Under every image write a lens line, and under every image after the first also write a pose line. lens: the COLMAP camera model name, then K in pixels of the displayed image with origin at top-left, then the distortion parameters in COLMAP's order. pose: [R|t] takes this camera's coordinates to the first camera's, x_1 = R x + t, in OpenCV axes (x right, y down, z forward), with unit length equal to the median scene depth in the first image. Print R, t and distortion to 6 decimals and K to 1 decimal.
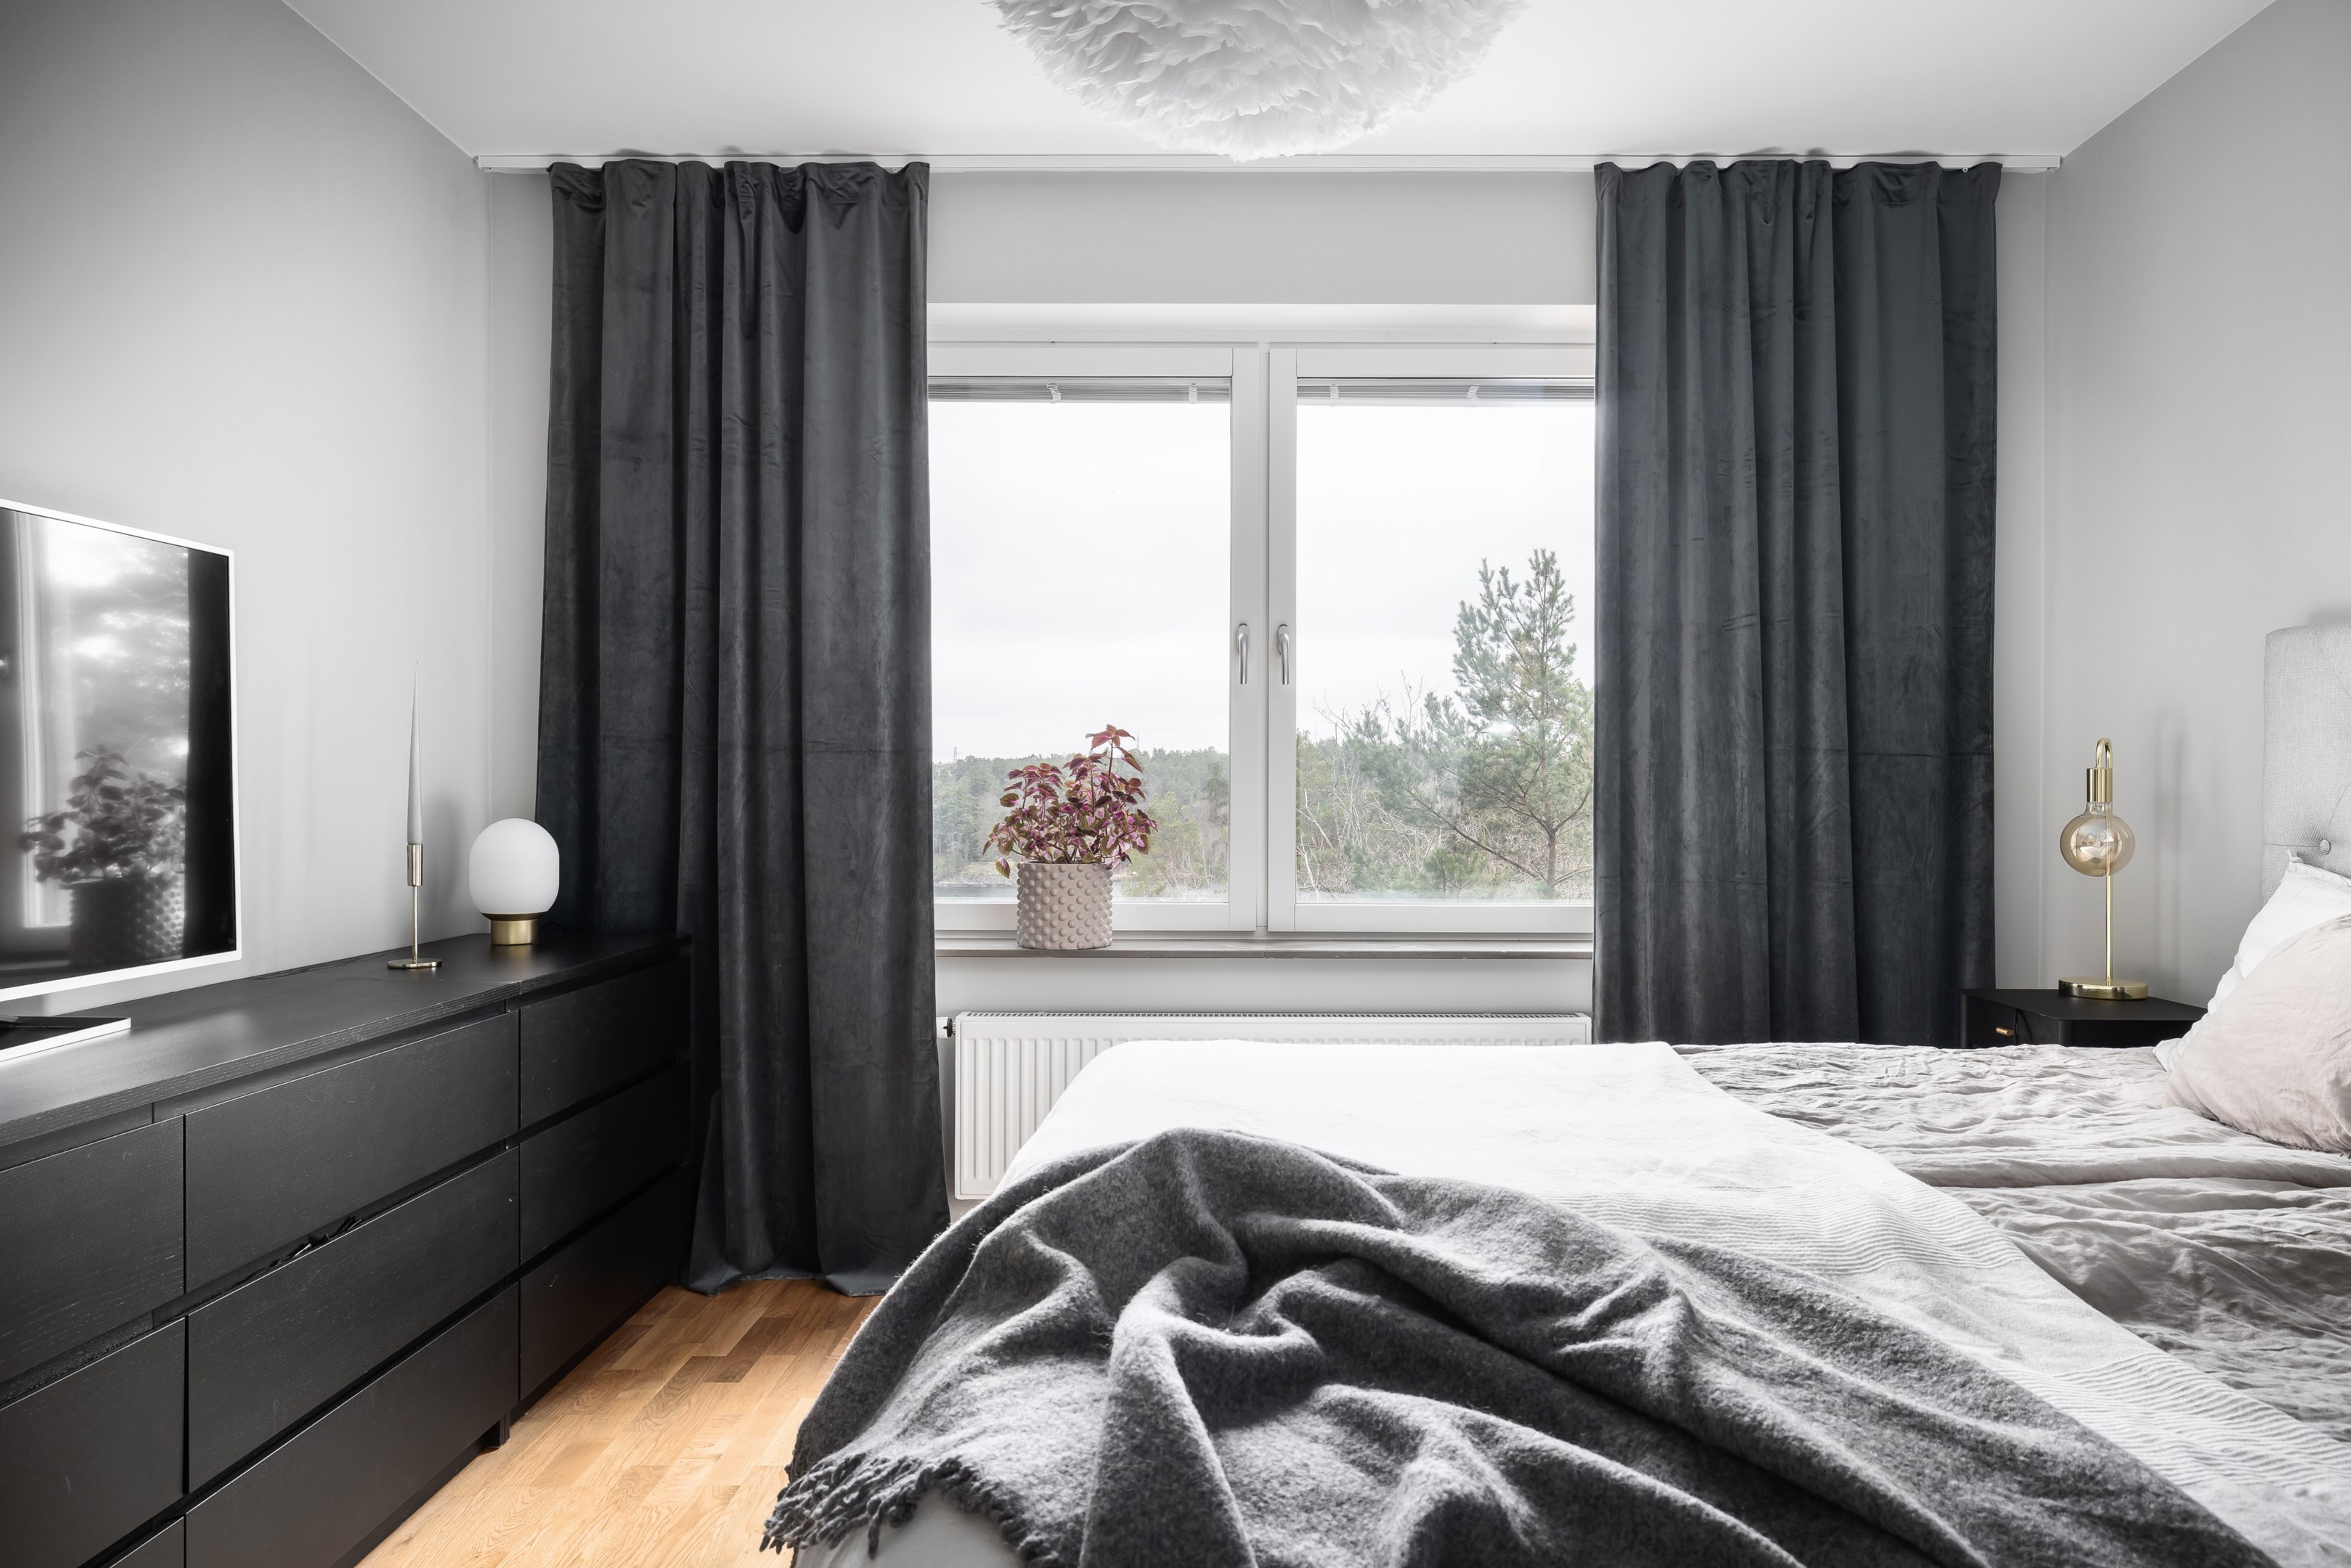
lens RADIAL K [[1488.9, 0, 1175.5], [0, 1488.9, 784.0], [0, 0, 1]] dist [-0.004436, 0.003015]
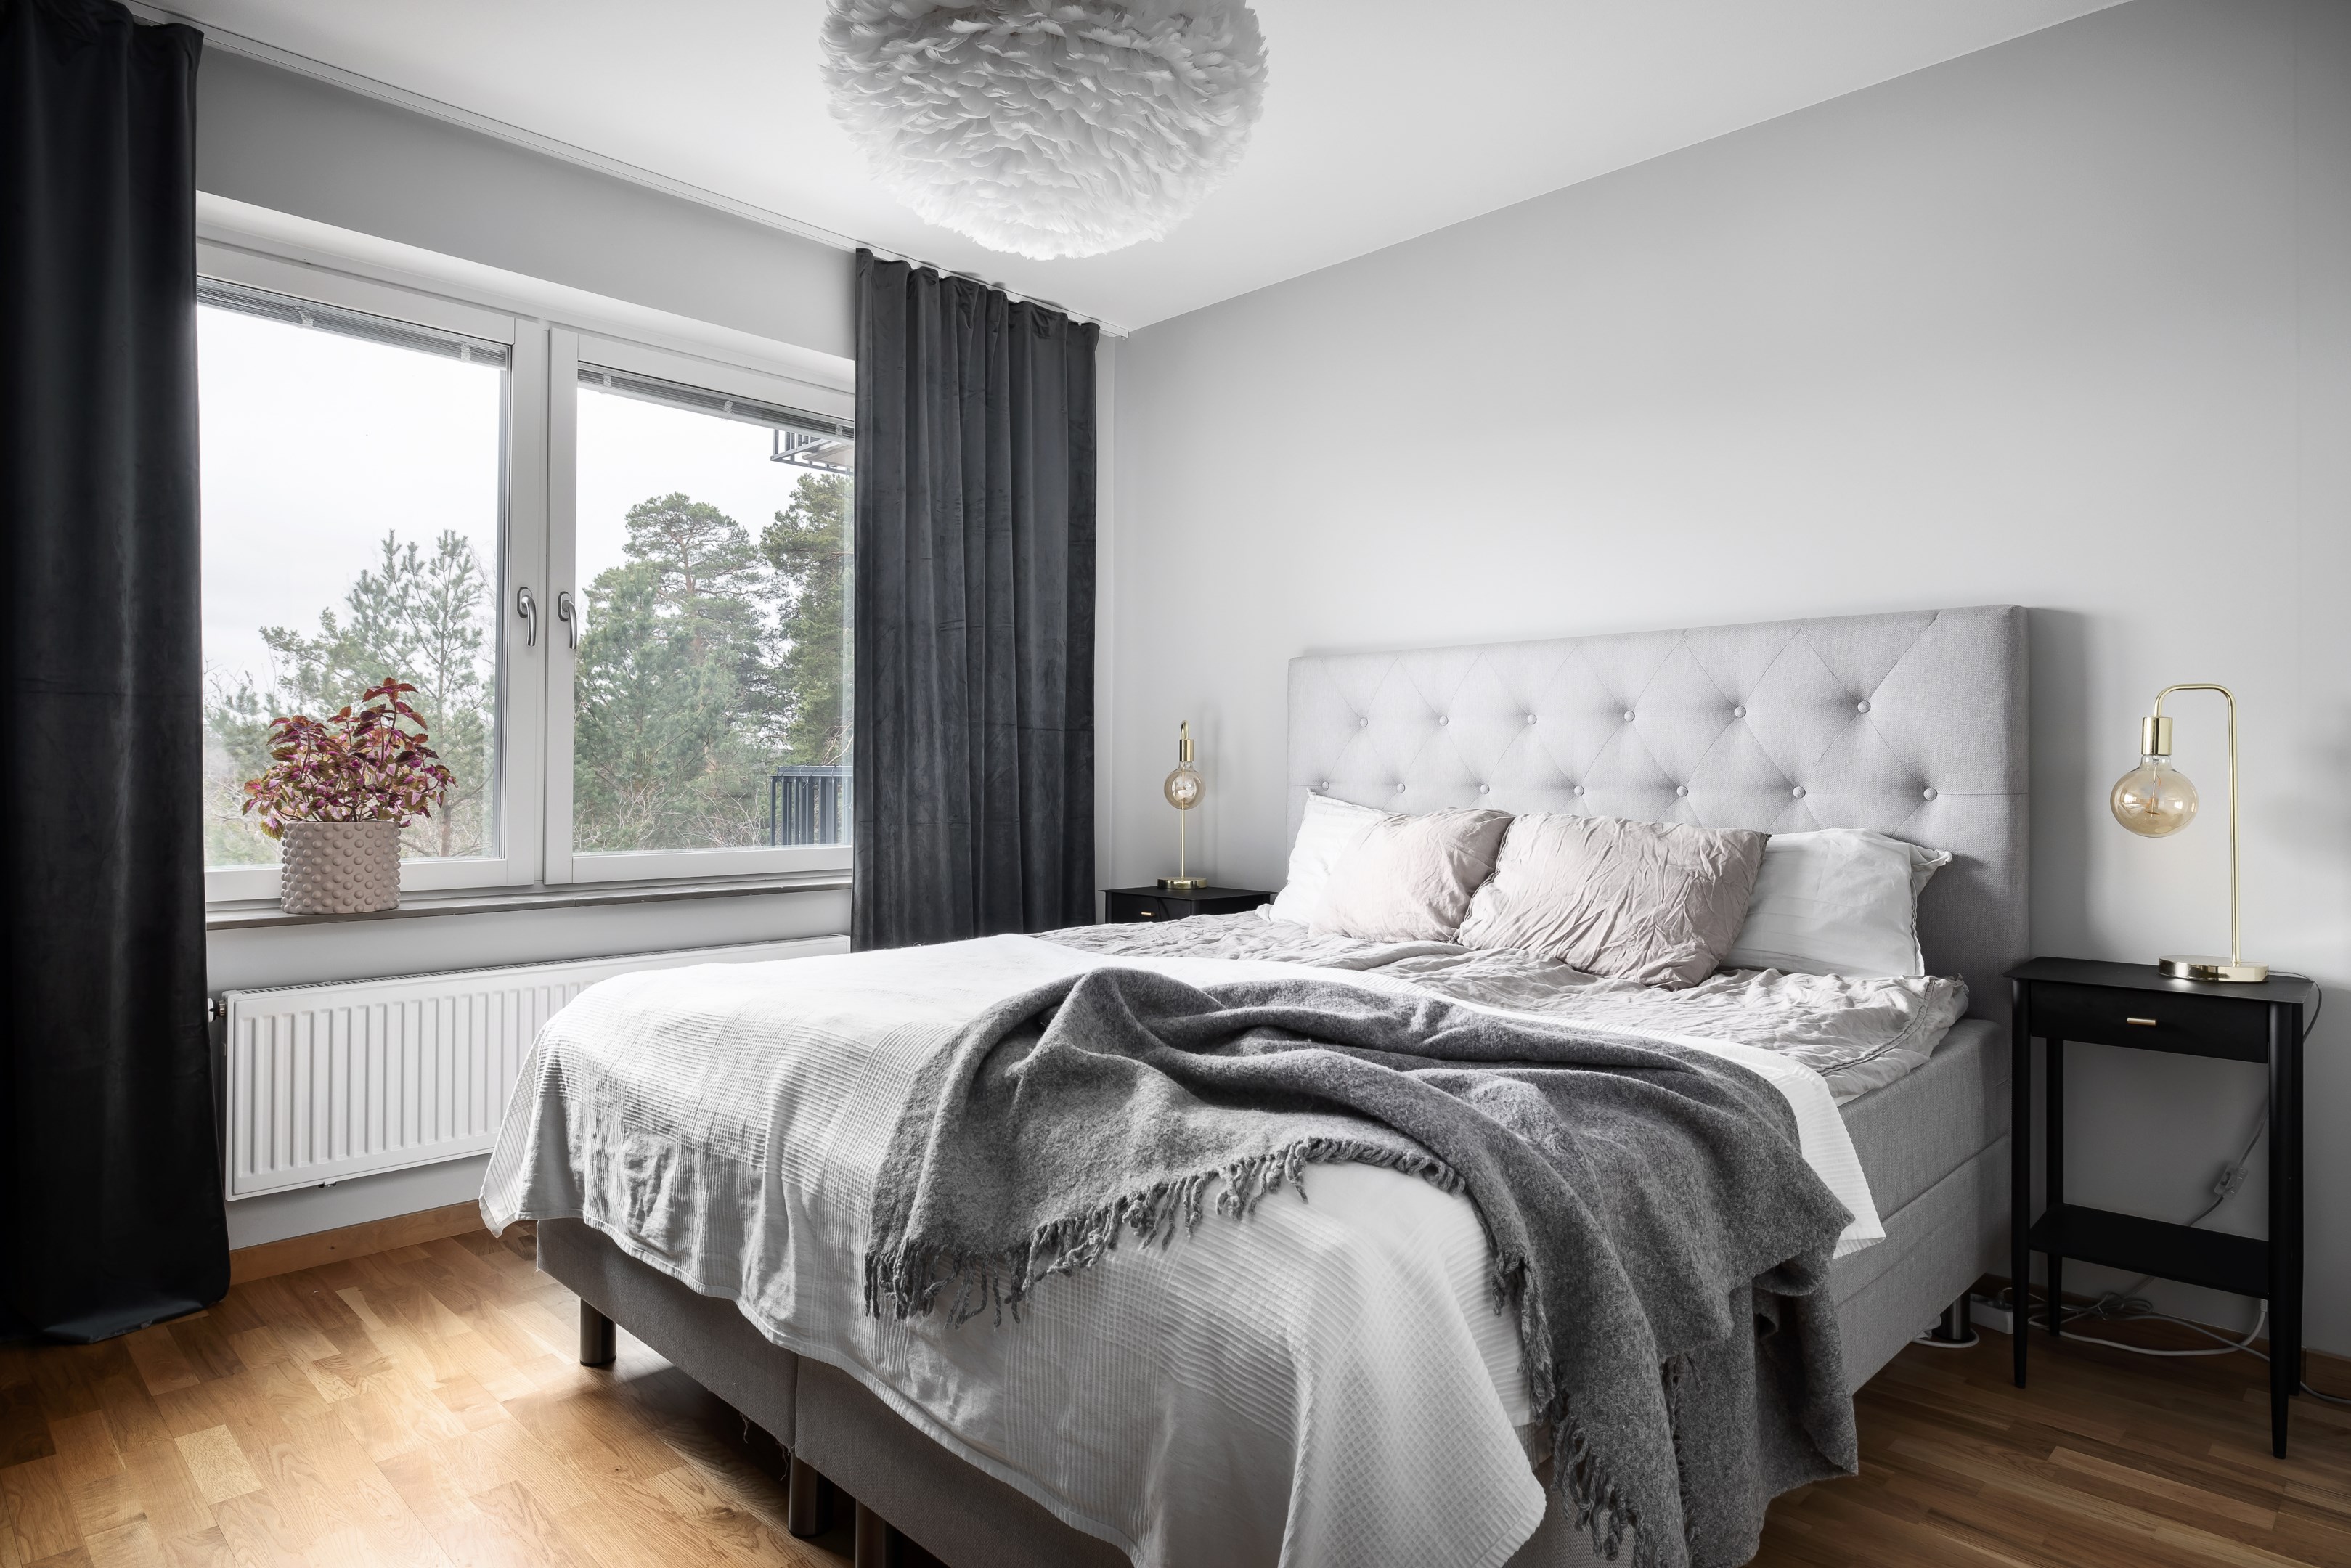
lens RADIAL K [[1343.6, 0, 1175.0], [0, 1343.6, 753.8], [0, 0, 1]] dist [0.001963, 0.001261]
pose [[0.697409, 0.012550, 0.716564, -0.327350], [-0.005608, 0.999912, -0.012055, 0.017649], [-0.716652, 0.004389, 0.697418, 0.029077]]
